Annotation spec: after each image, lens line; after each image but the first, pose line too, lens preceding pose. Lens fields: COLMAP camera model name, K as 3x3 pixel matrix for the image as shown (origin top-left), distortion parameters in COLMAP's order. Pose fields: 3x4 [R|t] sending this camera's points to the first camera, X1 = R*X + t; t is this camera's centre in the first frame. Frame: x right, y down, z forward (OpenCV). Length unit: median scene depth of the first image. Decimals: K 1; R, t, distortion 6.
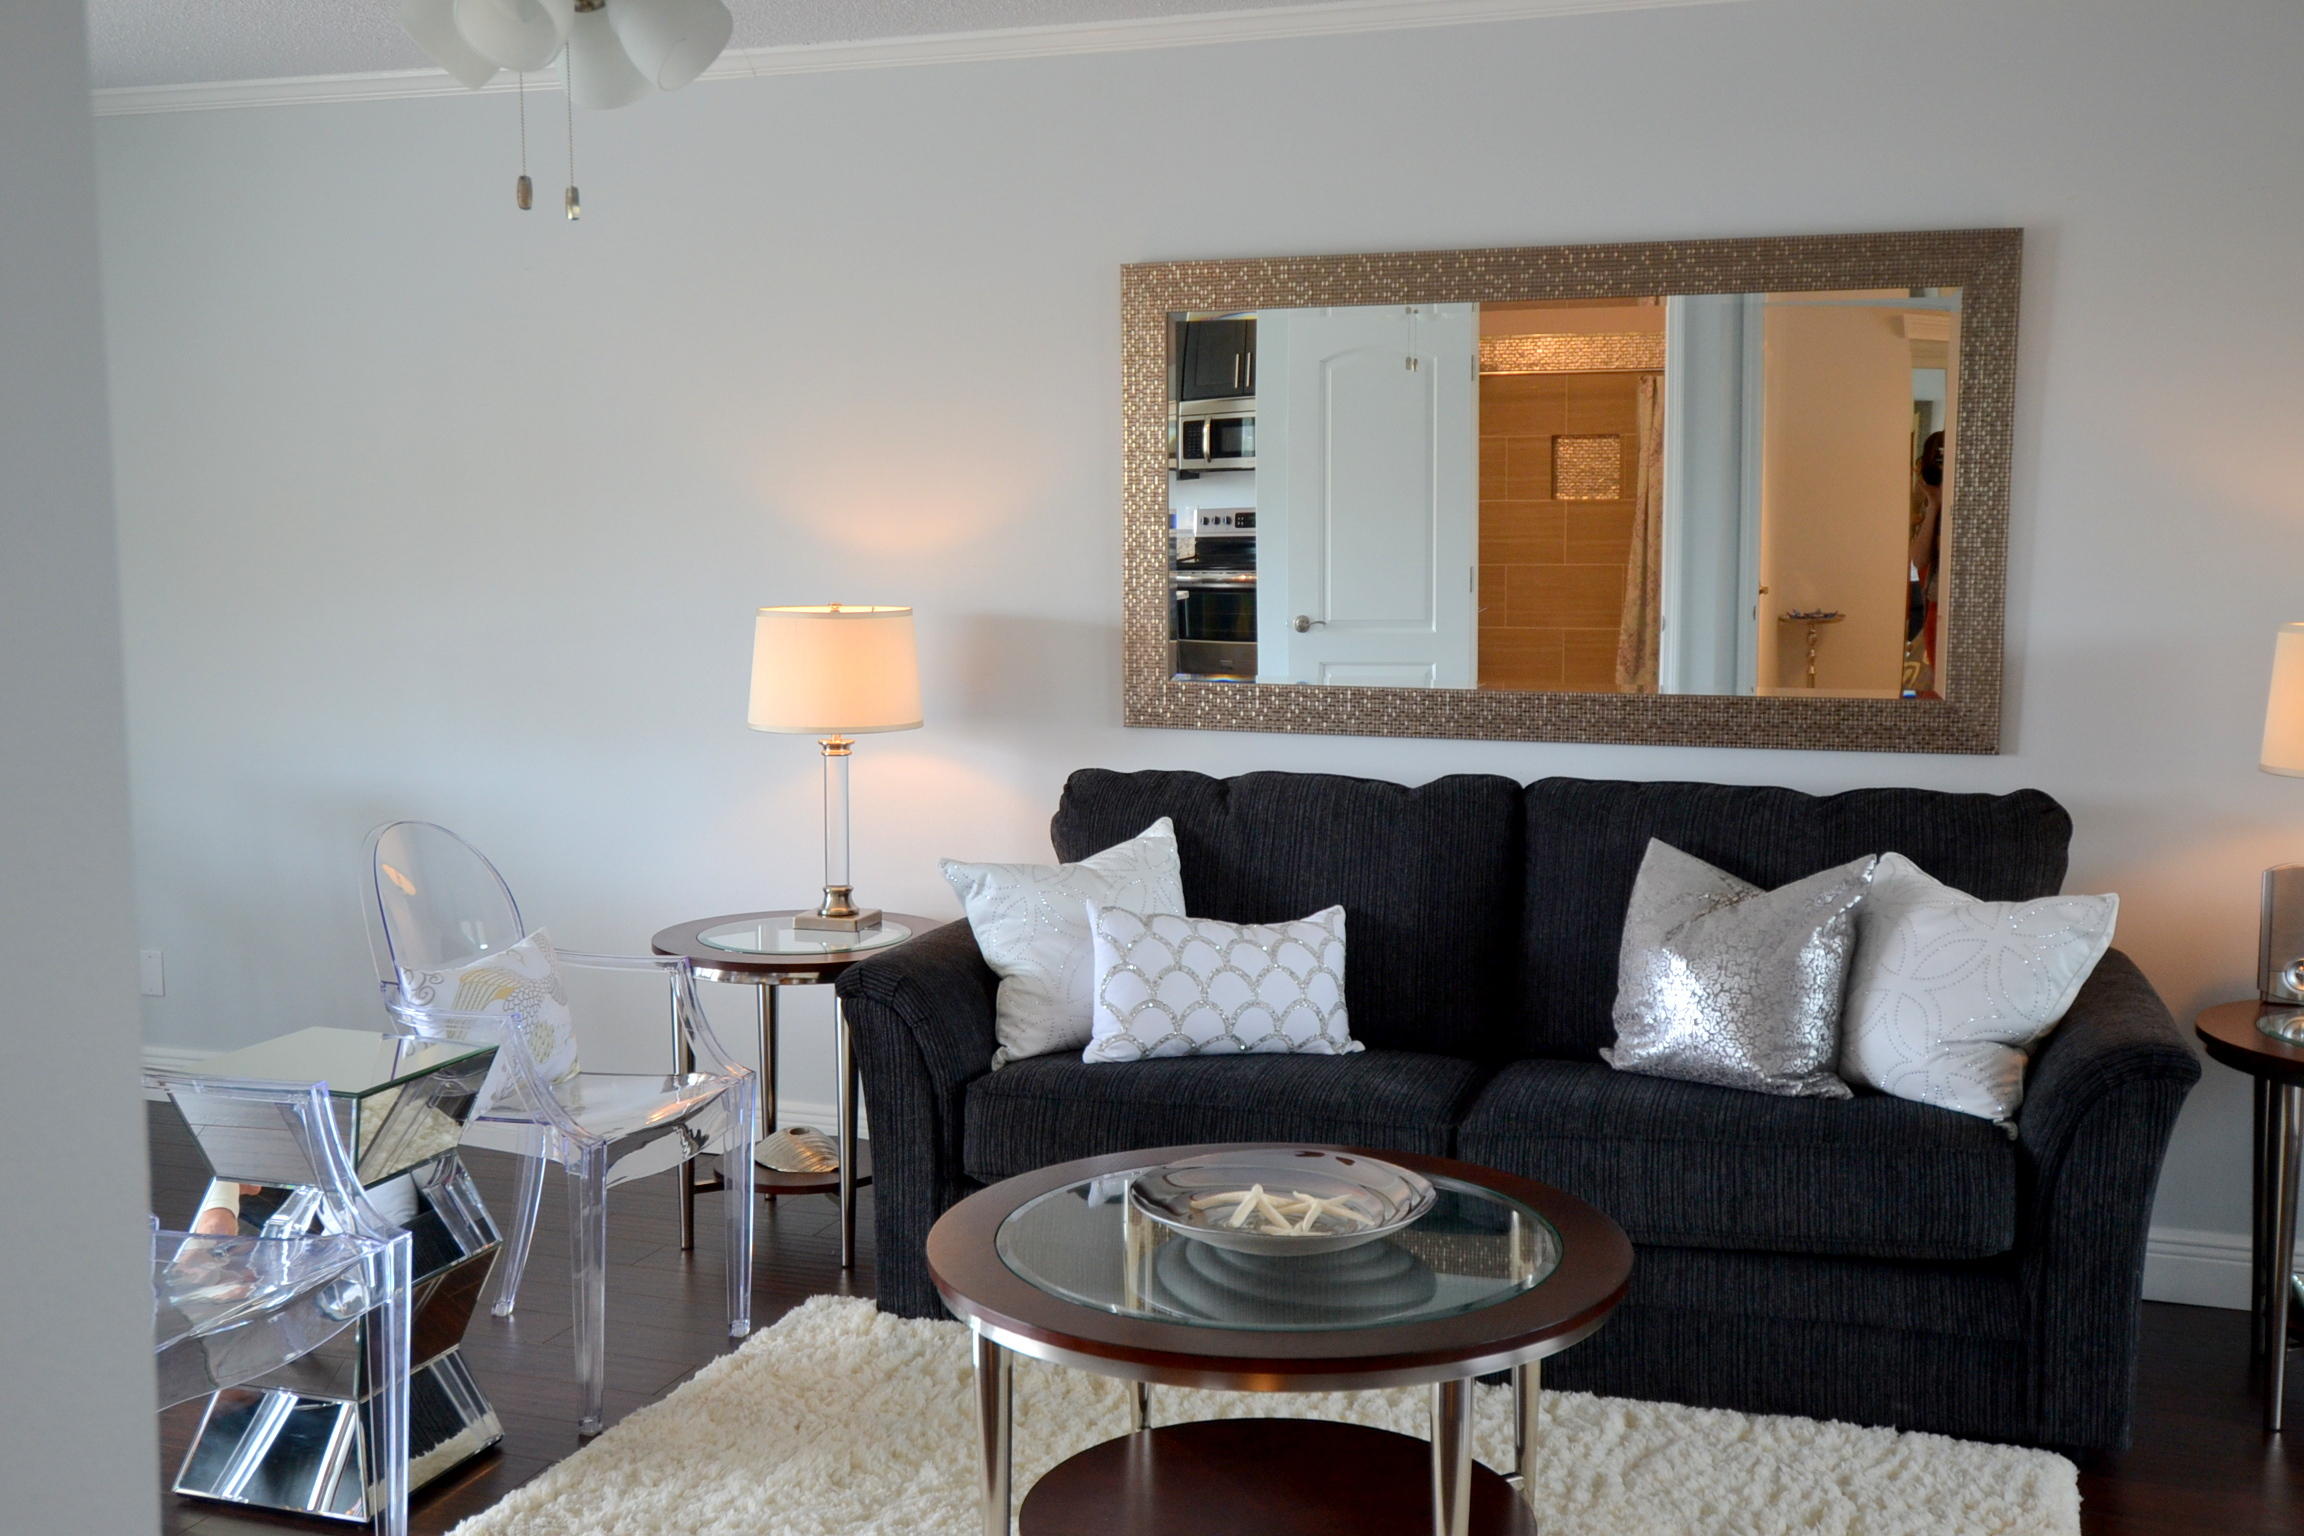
lens RADIAL K [[2308.1, 0, 1152.0], [0, 2308.1, 768.0], [0, 0, 1]] dist [0.070014, -0.091798]
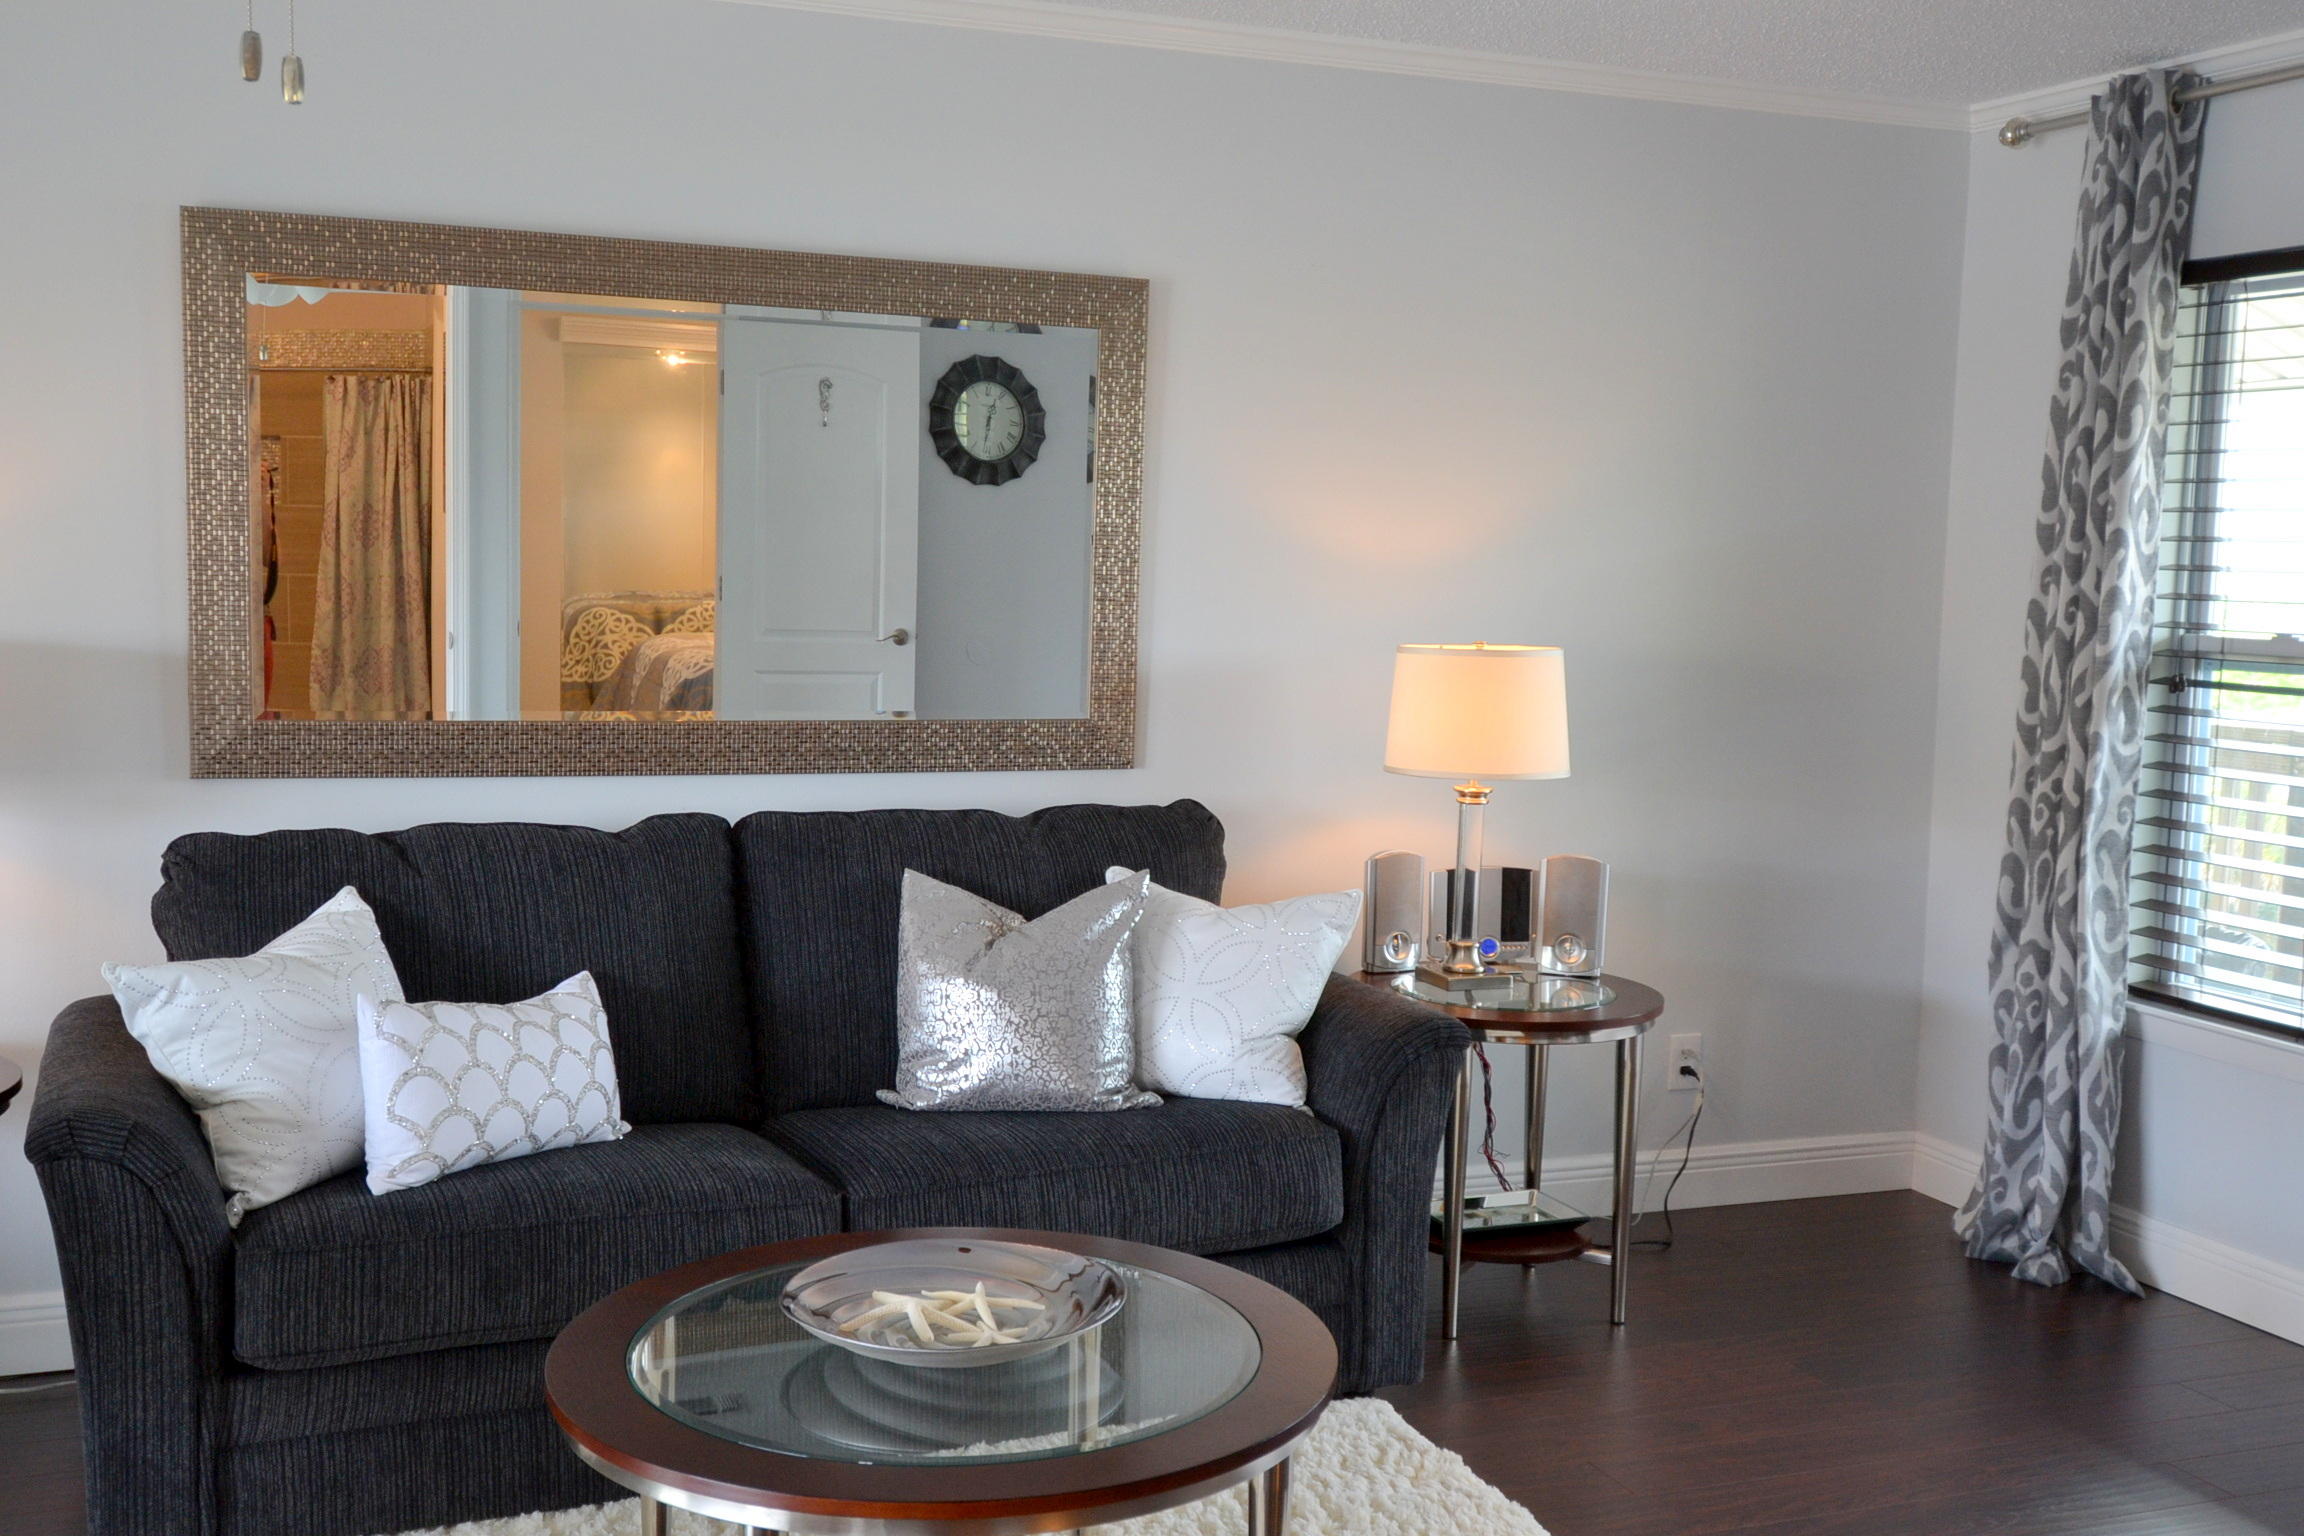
lens RADIAL K [[2308.1, 0, 1152.0], [0, 2308.1, 768.0], [0, 0, 1]] dist [0.070014, -0.091798]
pose [[0.760708, -0.042474, 0.647703, -0.336930], [0.044011, 0.998935, 0.013817, -0.021348], [-0.647600, 0.017995, 0.761768, 0.192125]]
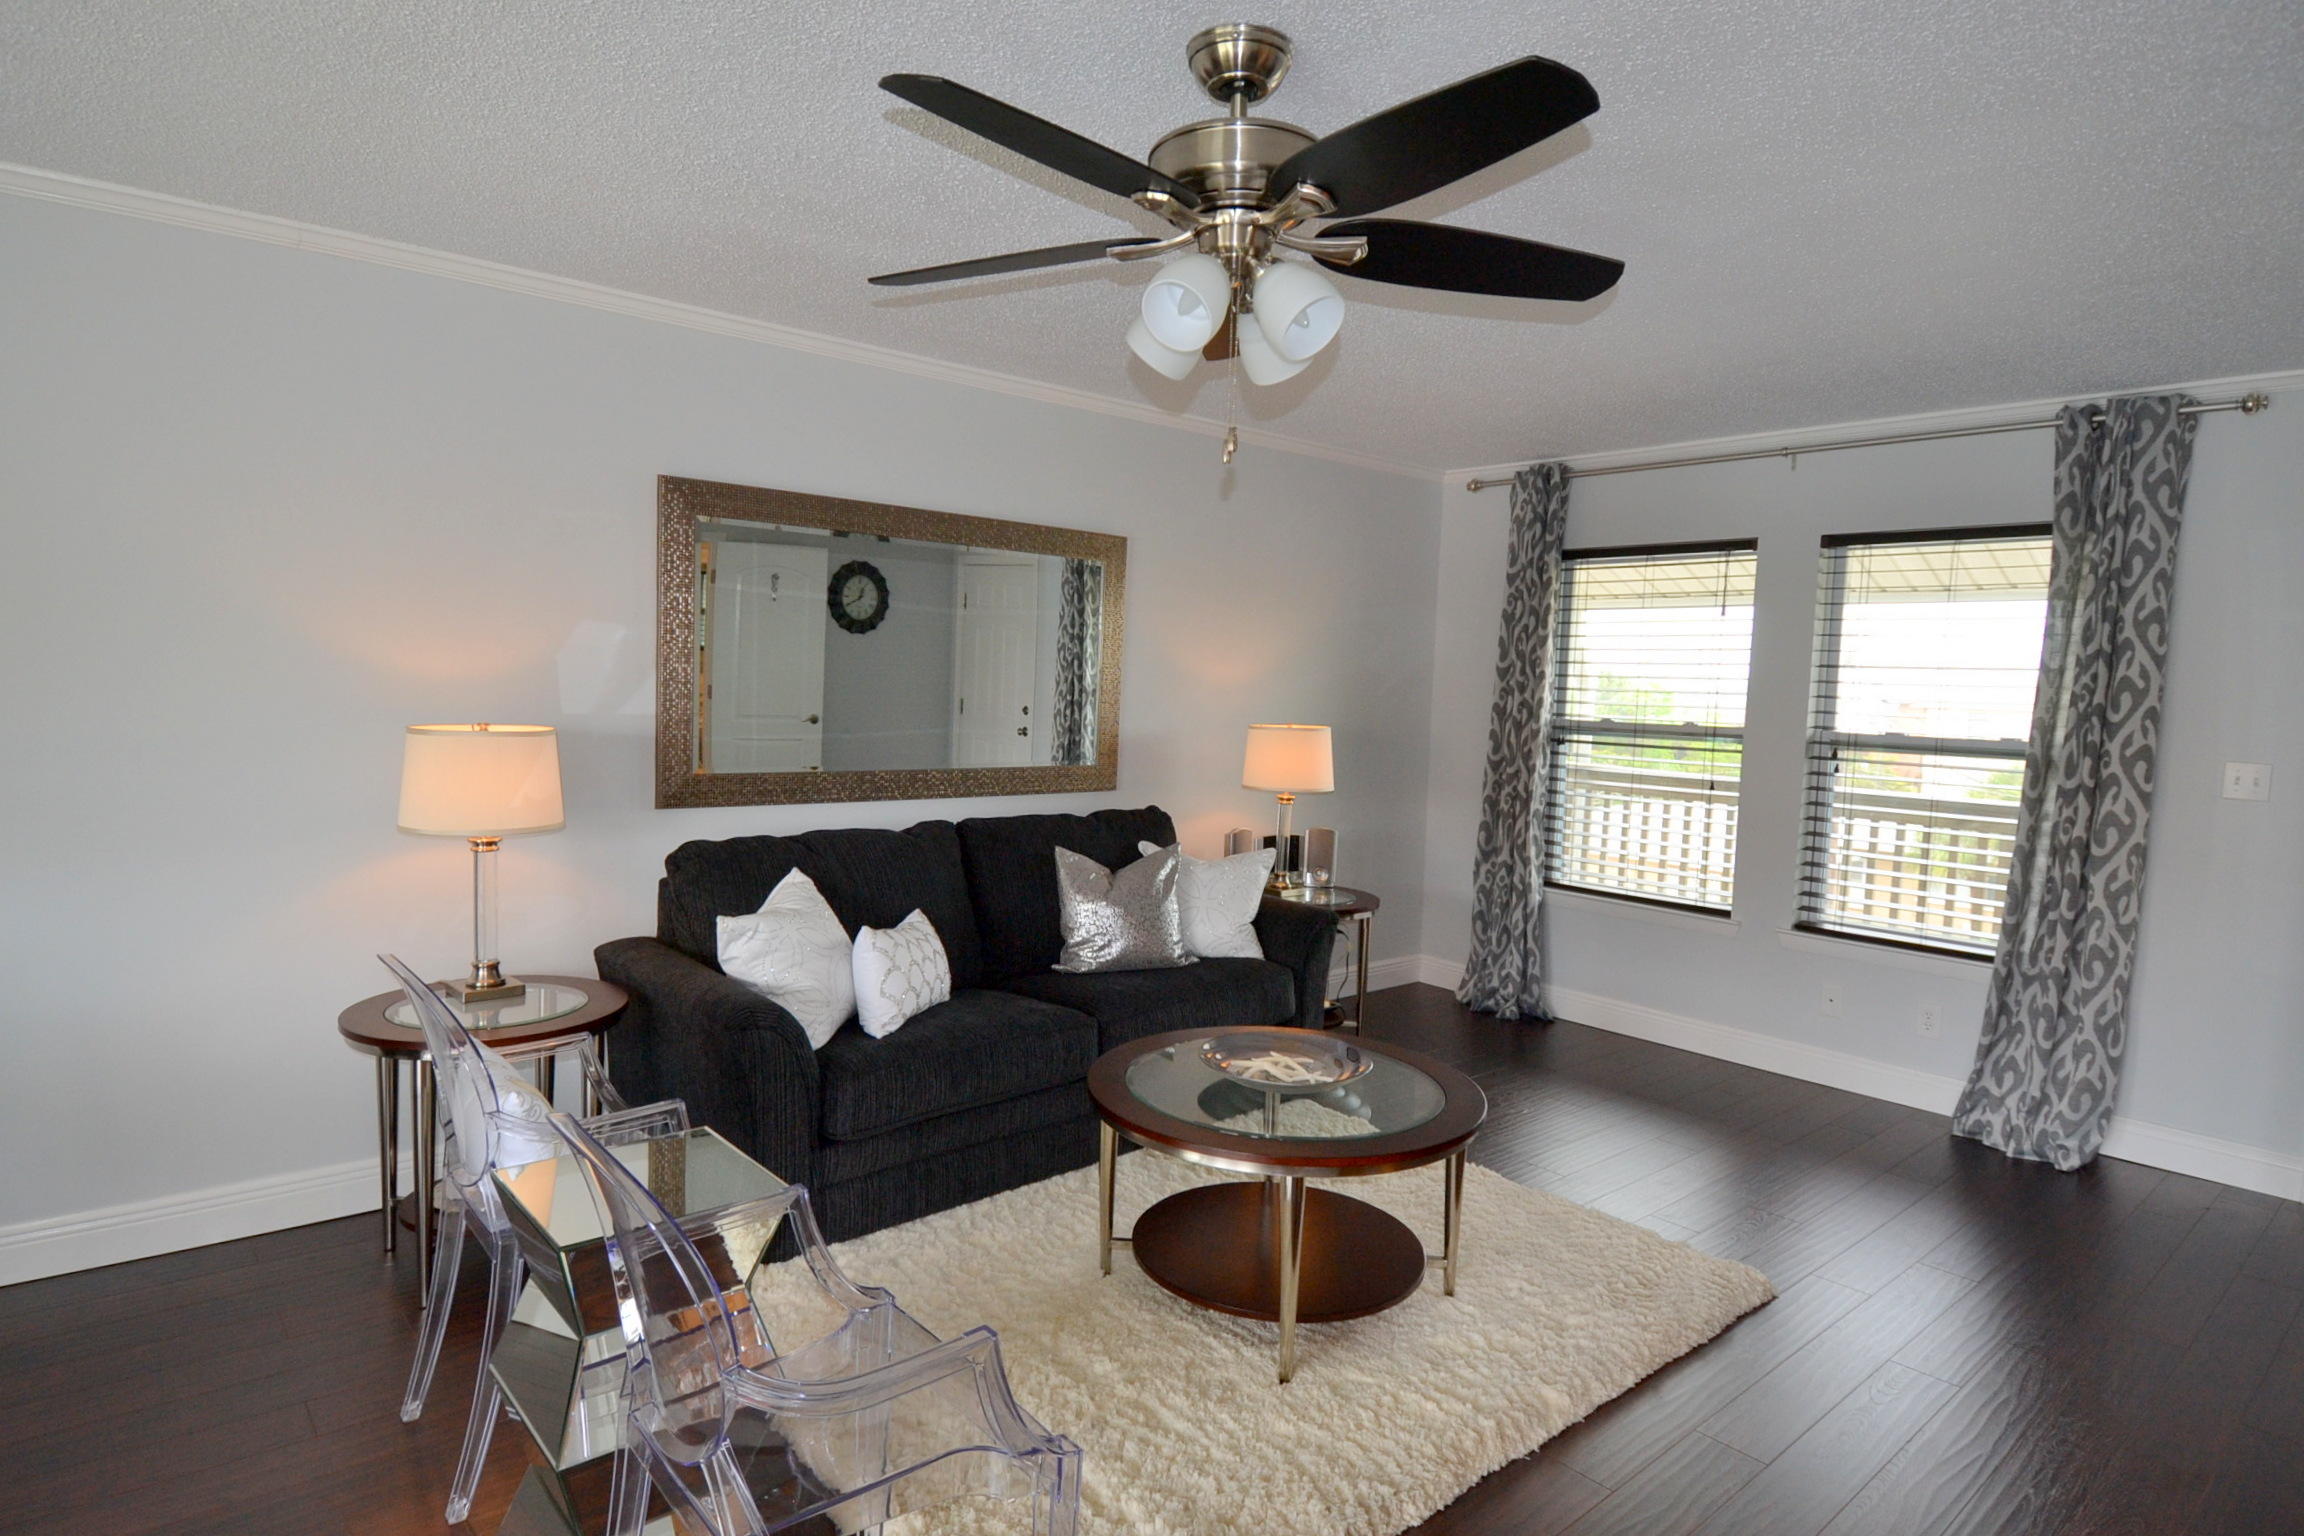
lens RADIAL K [[1255.4, 0, 1152.0], [0, 1255.4, 768.0], [0, 0, 1]] dist [0.052048, -0.047318]
pose [[0.500069, -0.045952, 0.864766, -0.610871], [0.057194, 0.998163, 0.019967, -0.047953], [-0.864095, 0.039475, 0.501778, 0.434938]]
